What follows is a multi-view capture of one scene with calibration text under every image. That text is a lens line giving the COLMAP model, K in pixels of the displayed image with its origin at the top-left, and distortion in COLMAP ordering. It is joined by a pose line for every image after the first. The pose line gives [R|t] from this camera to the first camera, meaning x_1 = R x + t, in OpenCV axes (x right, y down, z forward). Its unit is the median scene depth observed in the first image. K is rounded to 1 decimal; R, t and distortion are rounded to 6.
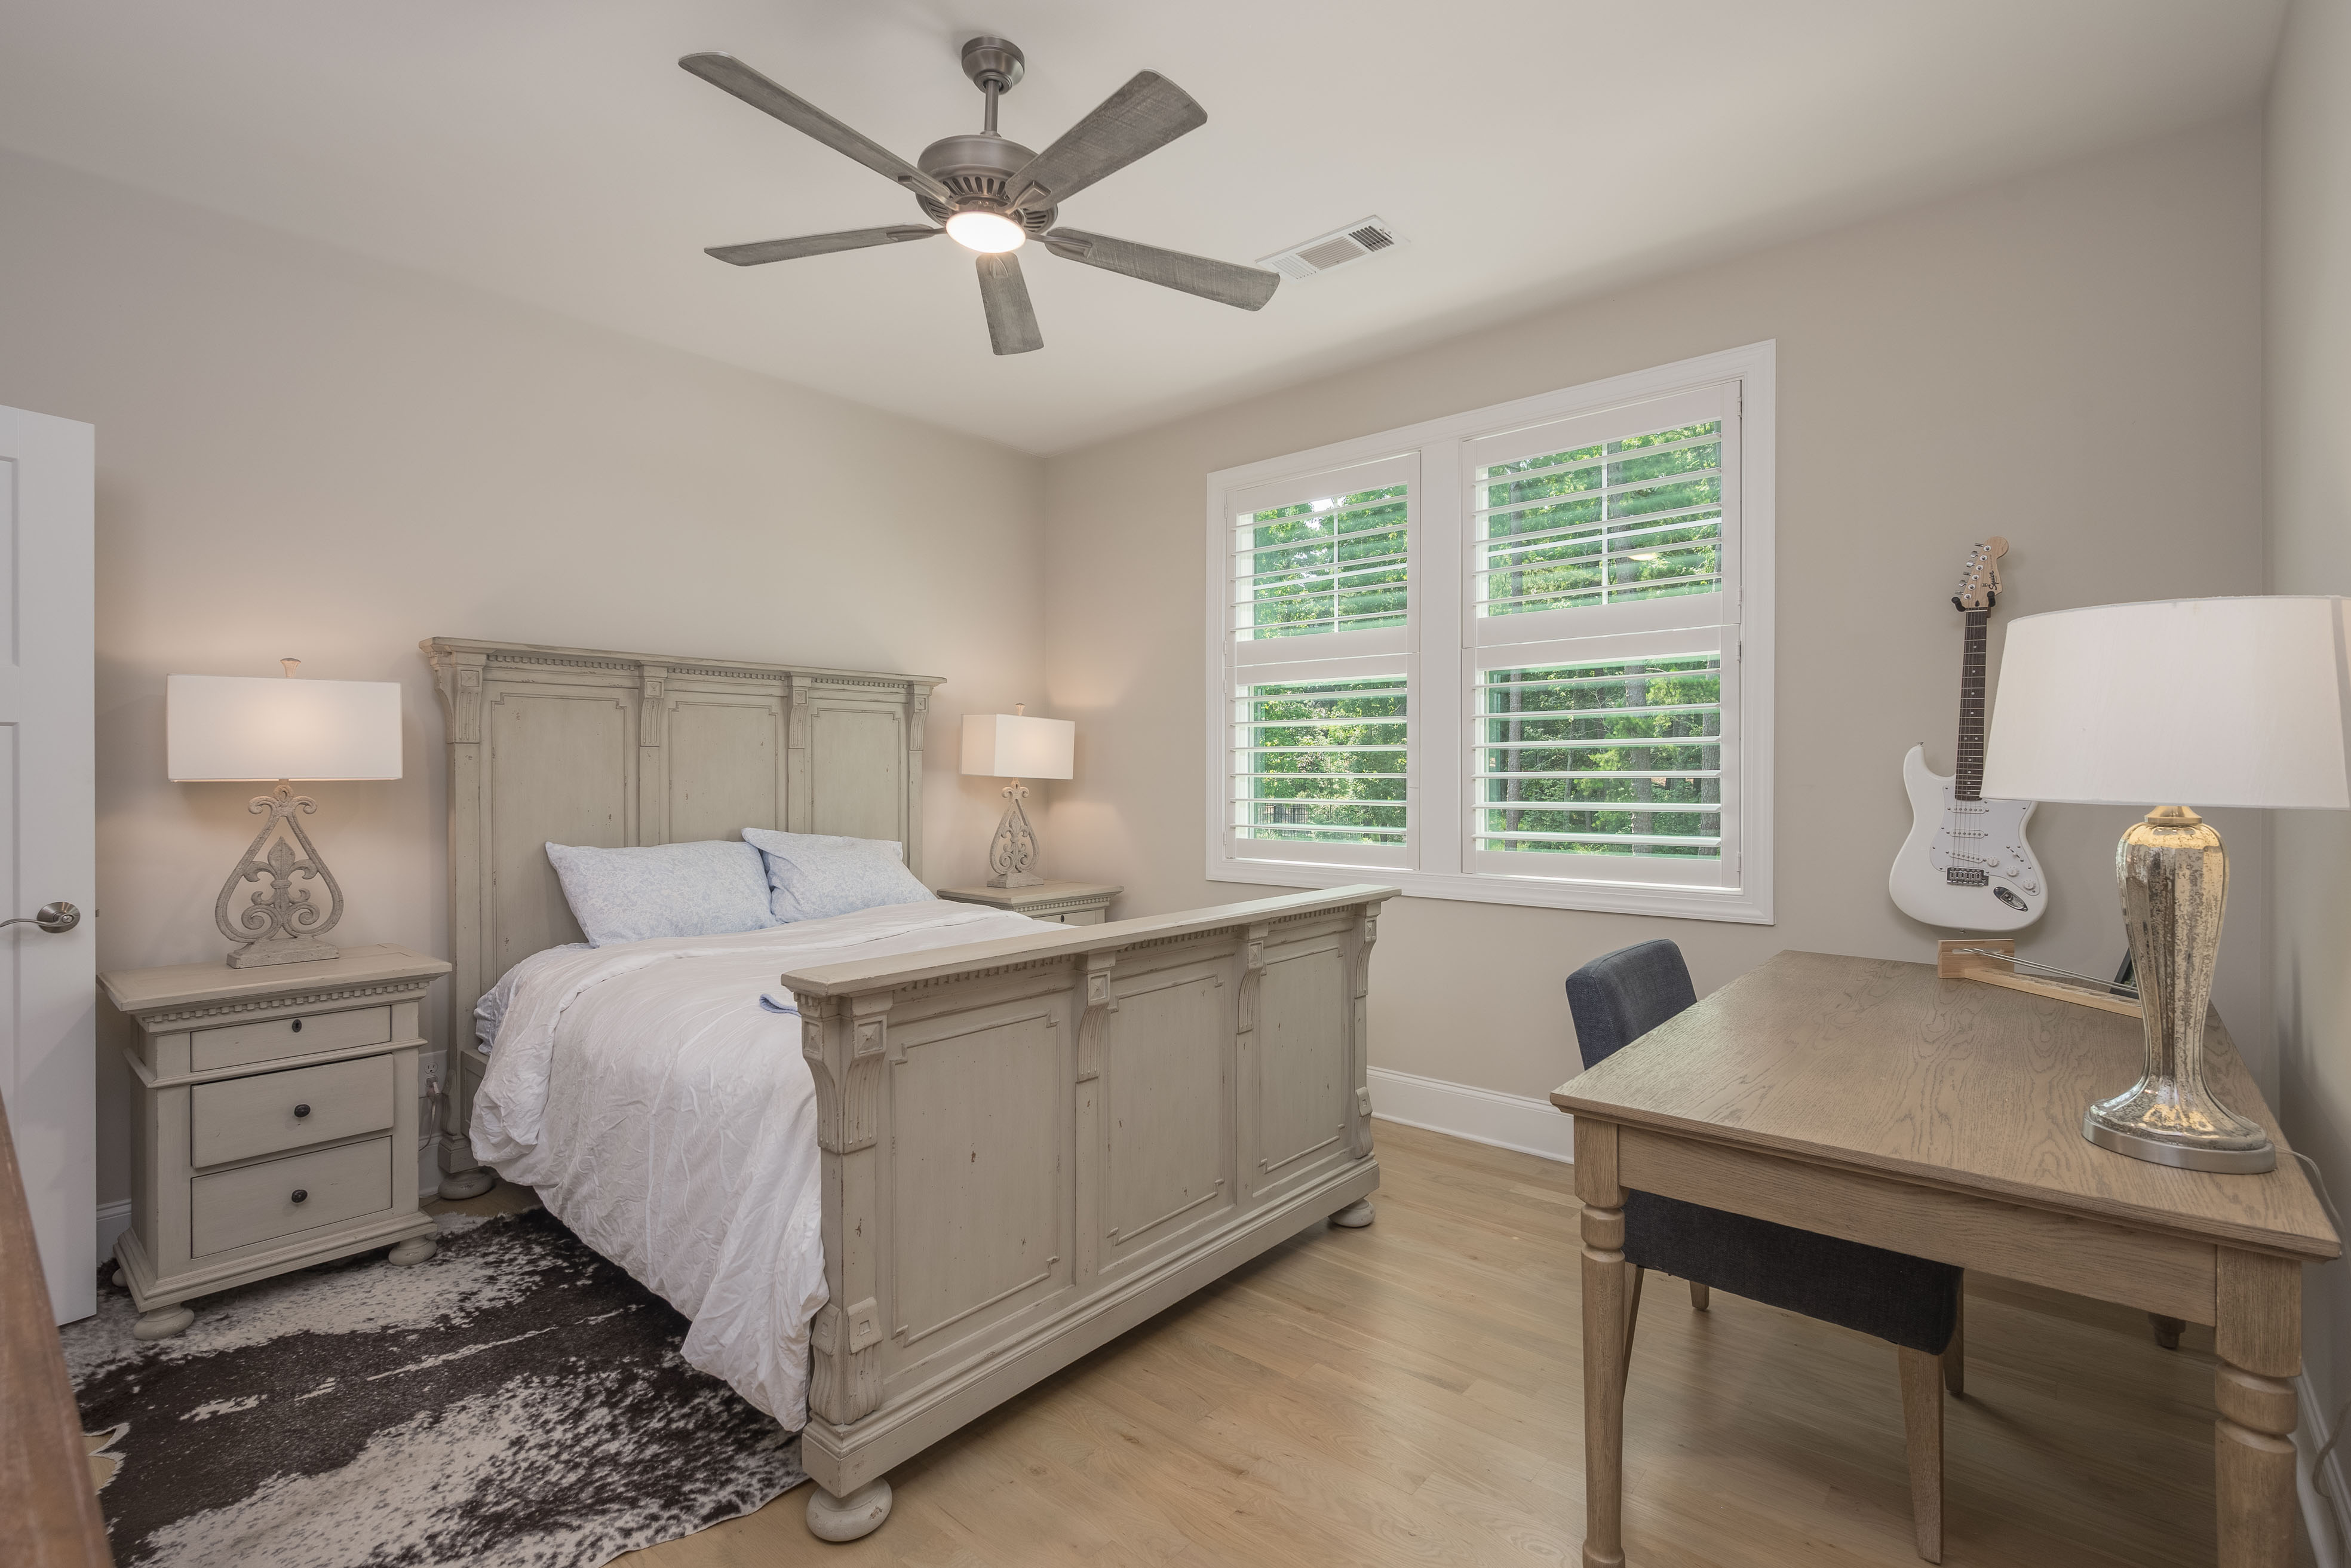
lens RADIAL K [[1075.2, 0, 1176.9], [0, 1075.2, 776.5], [0, 0, 1]] dist [0.001525, 0.000191]
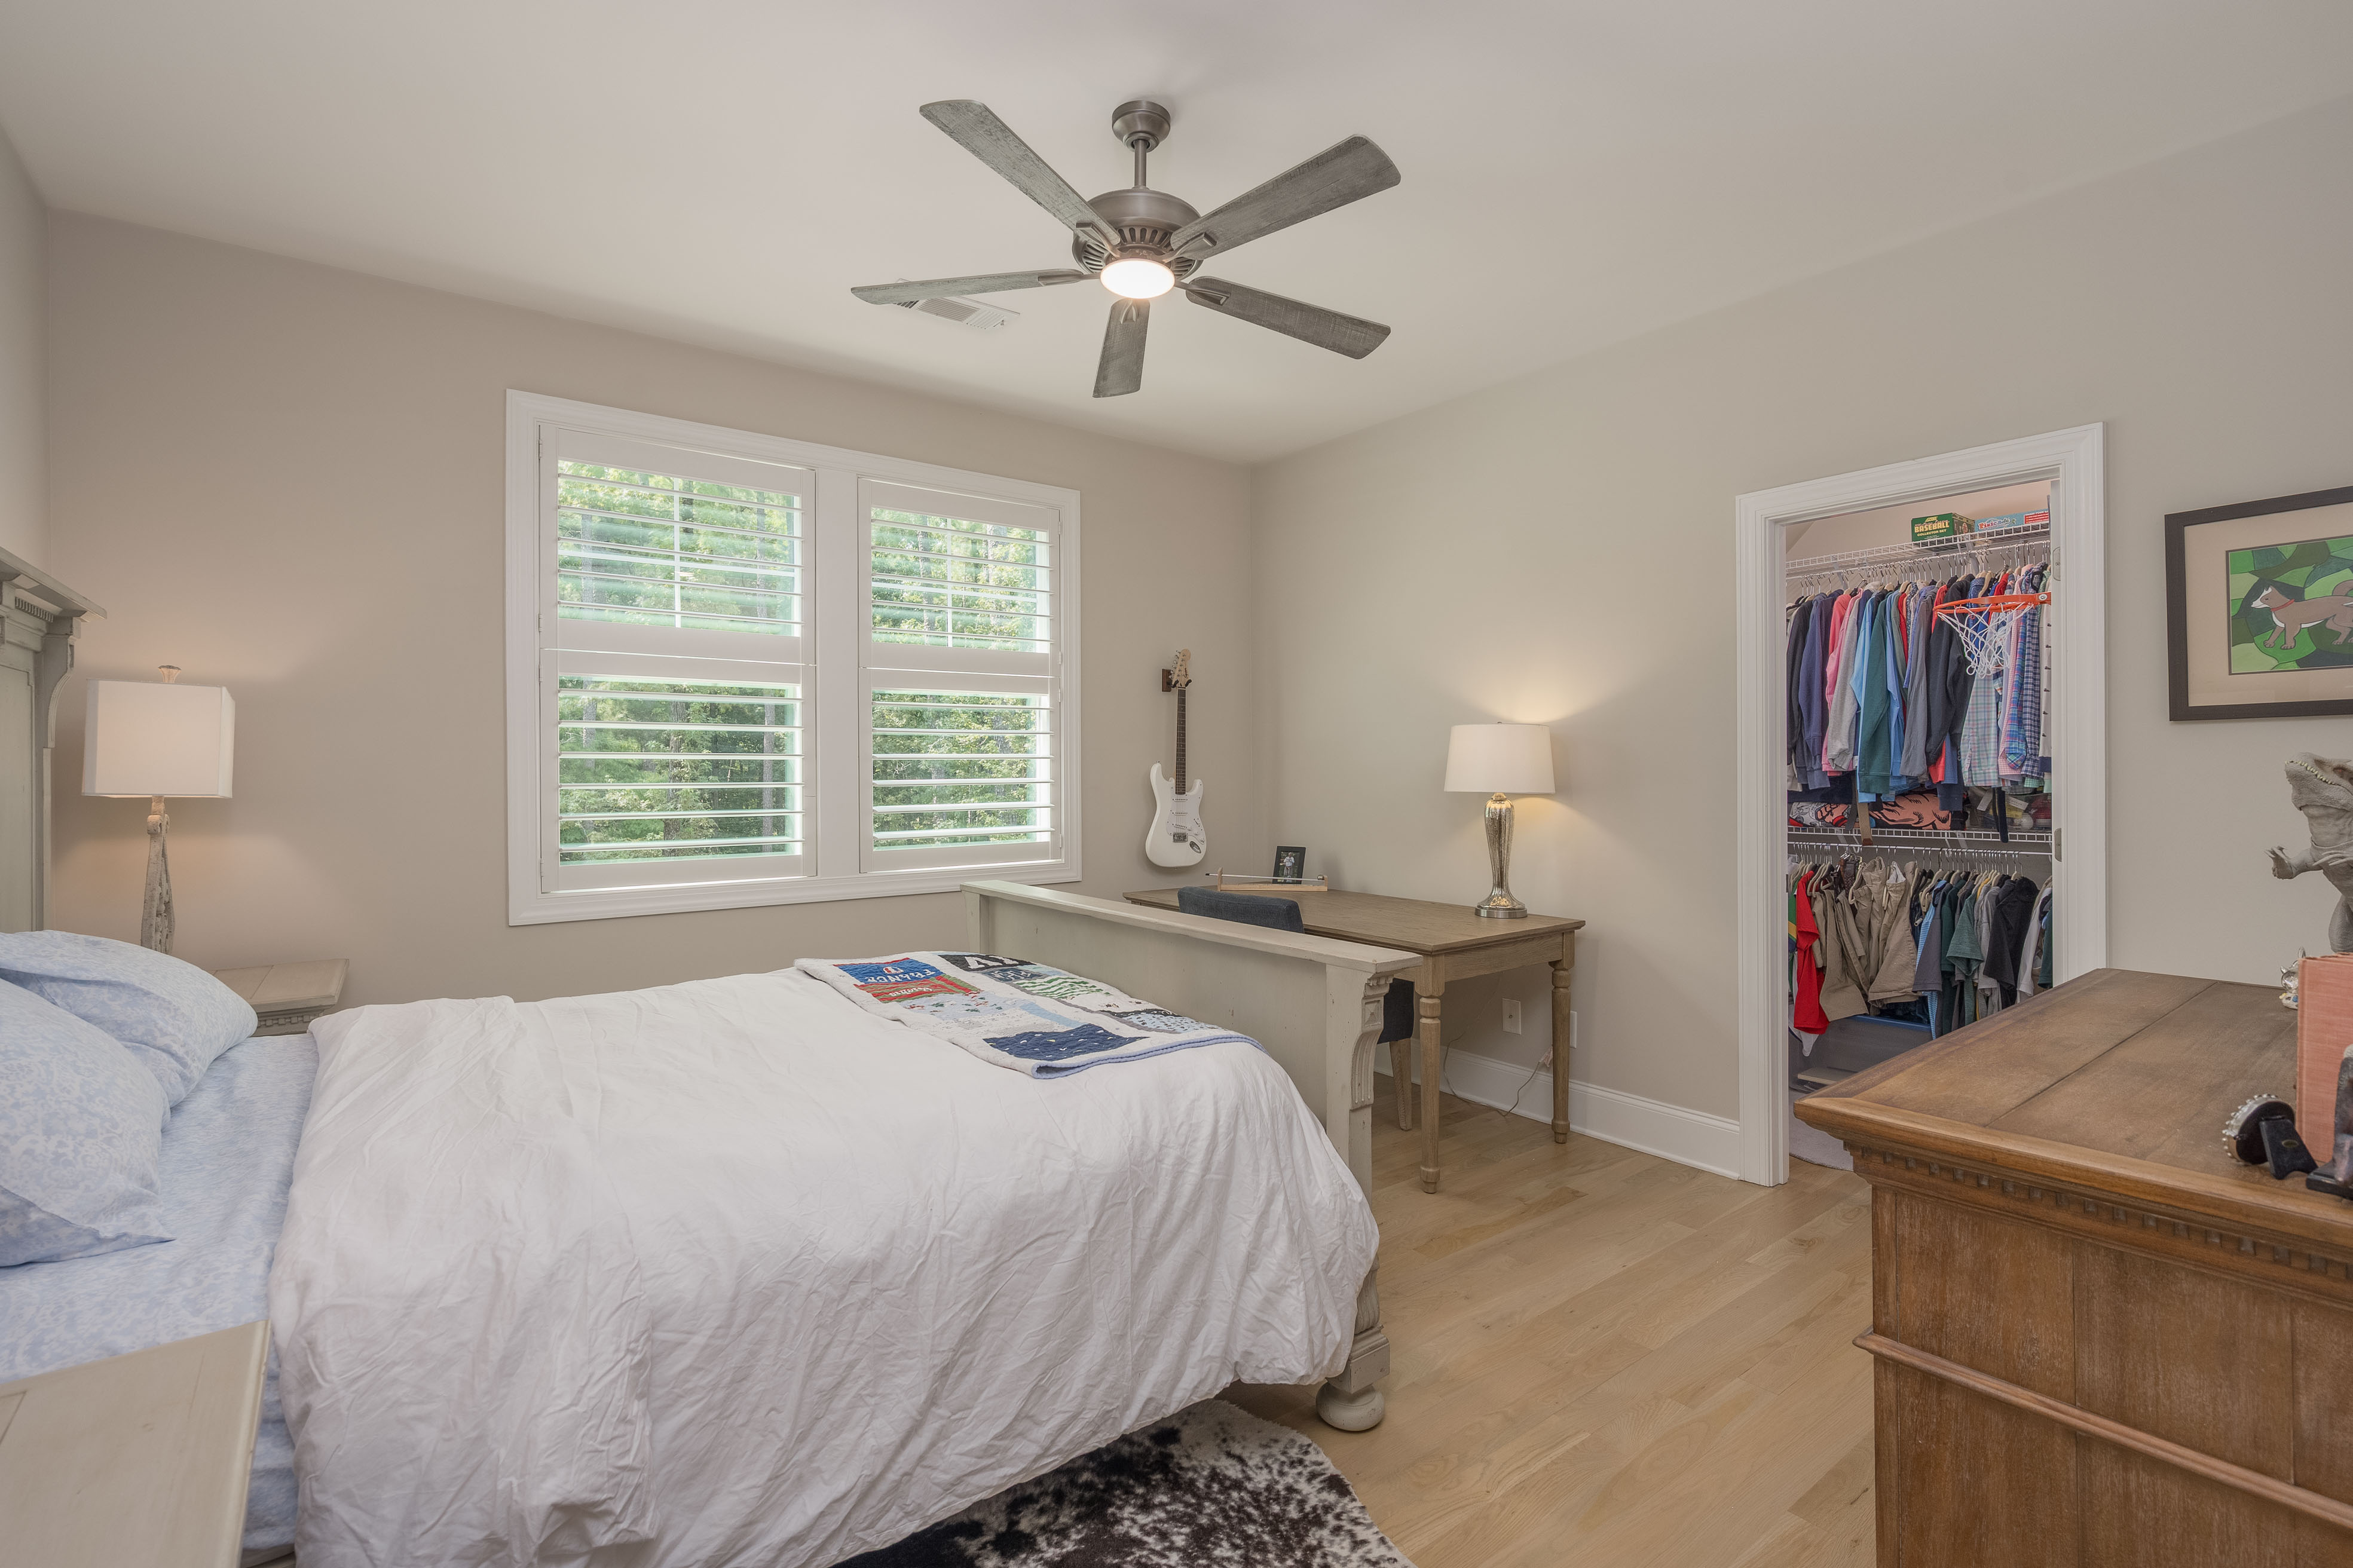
lens RADIAL K [[1076.0, 0, 1177.9], [0, 1076.0, 776.4], [0, 0, 1]] dist [0.001525, 0.000191]
pose [[0.208338, -0.006747, 0.978034, -1.046361], [0.005605, 0.999968, 0.005705, -0.019060], [-0.978041, 0.004293, 0.208369, 0.648822]]
